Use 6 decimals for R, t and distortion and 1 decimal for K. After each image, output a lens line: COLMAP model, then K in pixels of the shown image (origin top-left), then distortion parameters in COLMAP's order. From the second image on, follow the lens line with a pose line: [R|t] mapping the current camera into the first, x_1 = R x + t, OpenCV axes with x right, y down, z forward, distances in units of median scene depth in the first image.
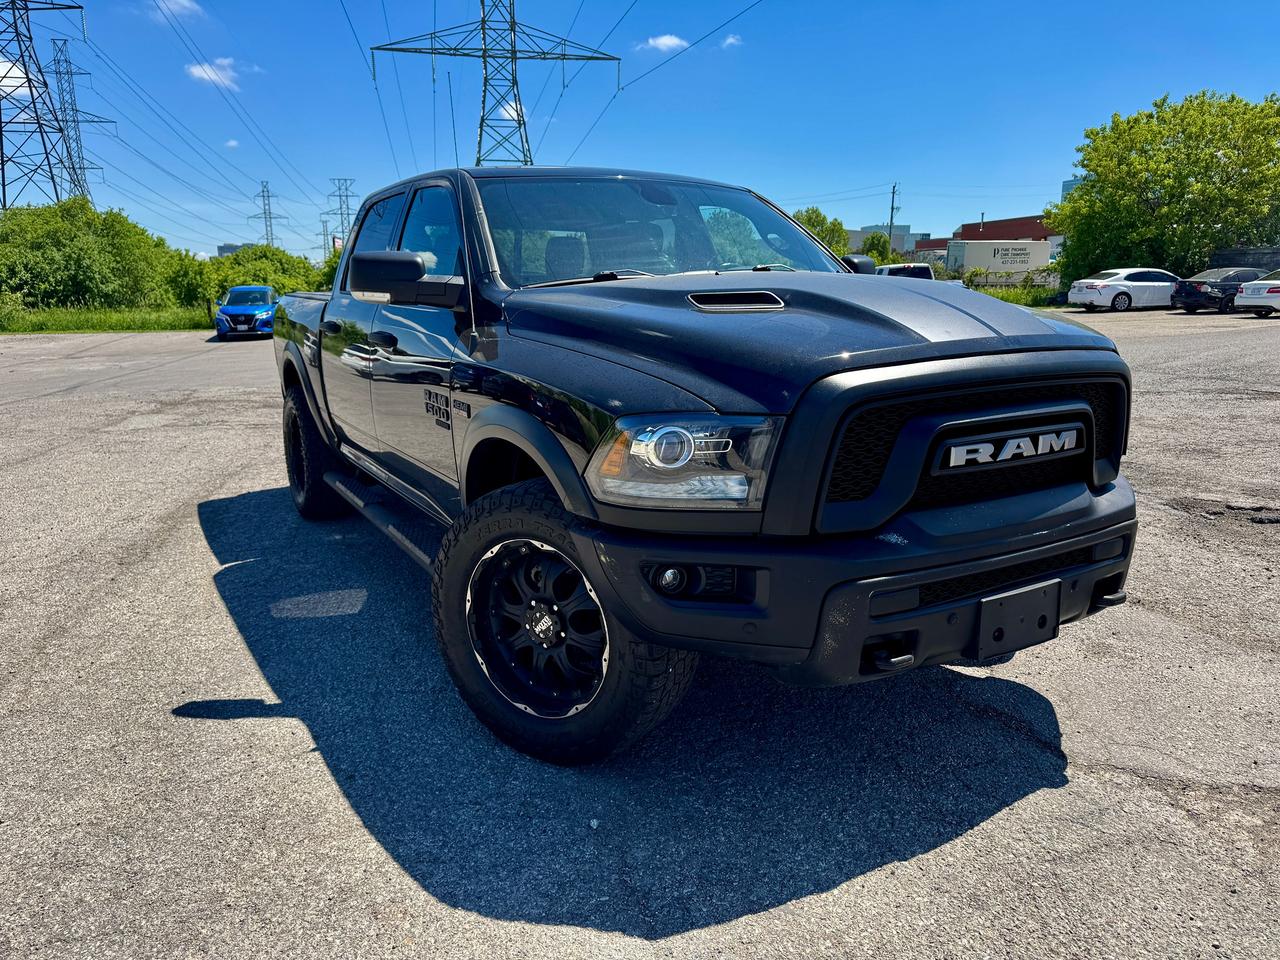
lens RADIAL K [[916.7, 0, 640.0], [0, 916.7, 480.0], [0, 0, 1]] dist [0.016161, -0.016584]
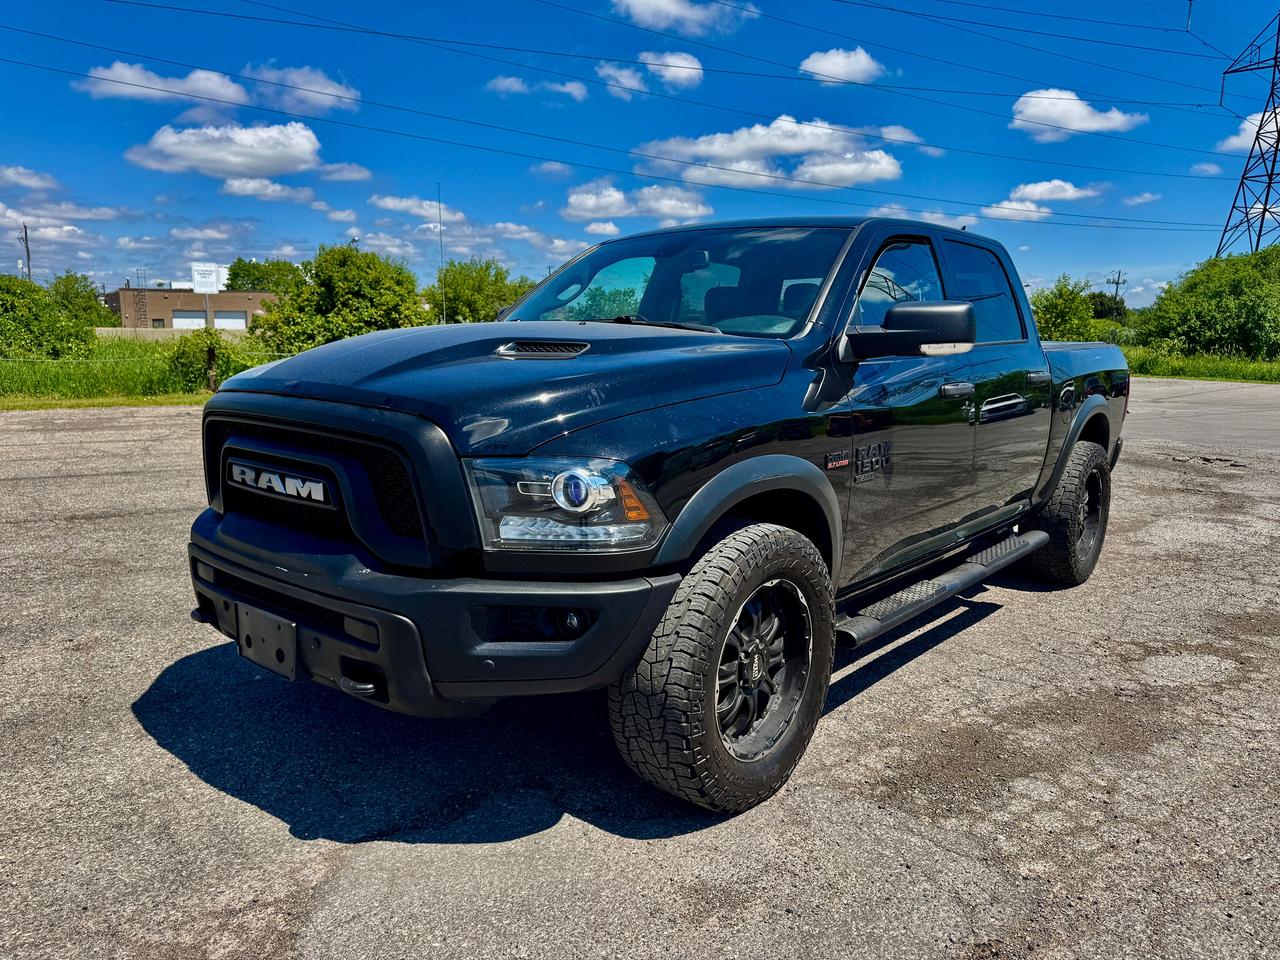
lens RADIAL K [[916.7, 0, 640.0], [0, 916.7, 480.0], [0, 0, 1]] dist [0.016161, -0.016584]
pose [[0.326058, 0.161041, -0.931532, 0.124114], [-0.207356, 0.973571, 0.095729, -0.018402], [0.922328, 0.161945, 0.350833, 0.080454]]
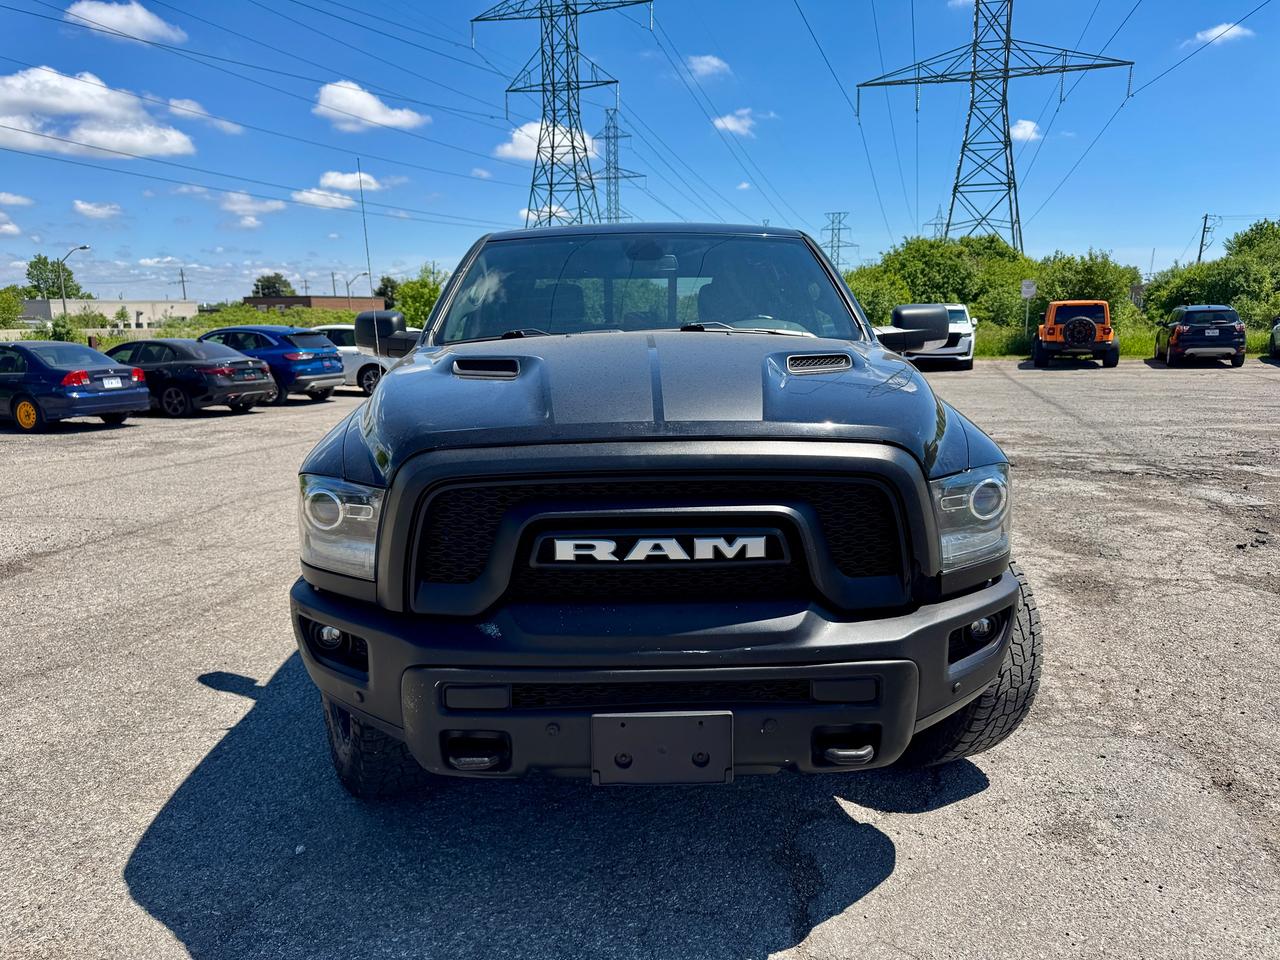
lens RADIAL K [[922.3, 0, 640.0], [0, 922.3, 480.0], [0, 0, 1]] dist [0.003612, -0.005884]
pose [[0.868593, 0.085802, -0.488042, 0.063875], [-0.100812, 0.994895, -0.004510, -0.007370], [0.485163, 0.053118, 0.872809, 0.018614]]
